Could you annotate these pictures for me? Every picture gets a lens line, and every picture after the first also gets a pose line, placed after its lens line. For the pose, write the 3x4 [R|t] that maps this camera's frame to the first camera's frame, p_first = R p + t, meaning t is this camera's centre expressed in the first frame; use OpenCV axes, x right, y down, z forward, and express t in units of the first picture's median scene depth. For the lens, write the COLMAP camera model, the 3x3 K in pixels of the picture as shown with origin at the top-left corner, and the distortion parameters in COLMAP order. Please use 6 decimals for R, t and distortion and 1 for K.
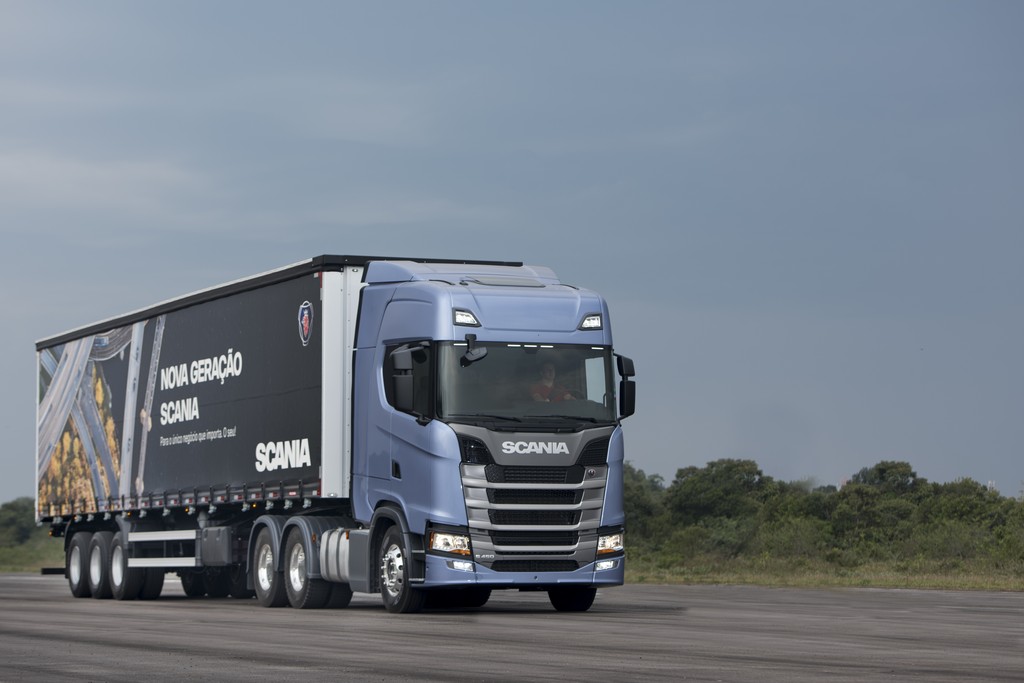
lens RADIAL K [[3500.2, 0, 515.2], [0, 3500.2, 339.2], [0, 0, 1]] dist [0.424143, 0.000000]
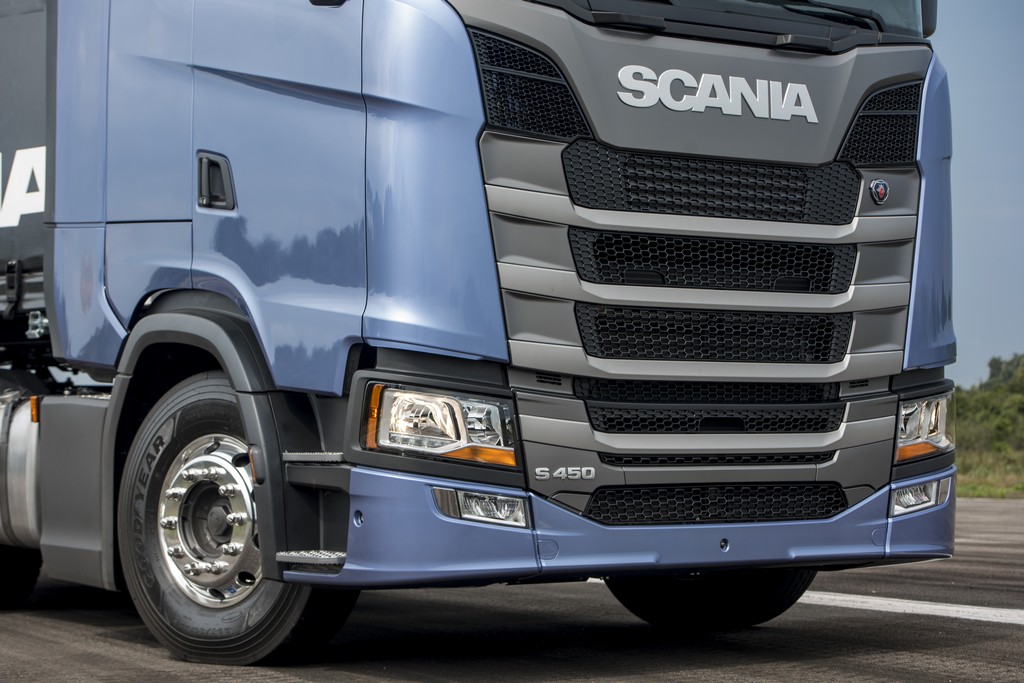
lens RADIAL K [[2370.2, 0, 545.6], [0, 2370.2, 344.3], [0, 0, 1]] dist [0.030396, 0.000000]
pose [[0.980289, 0.001589, 0.197564, -0.046665], [-0.004181, 0.999911, 0.012702, 0.049178], [-0.197526, -0.013278, 0.980208, 0.811830]]
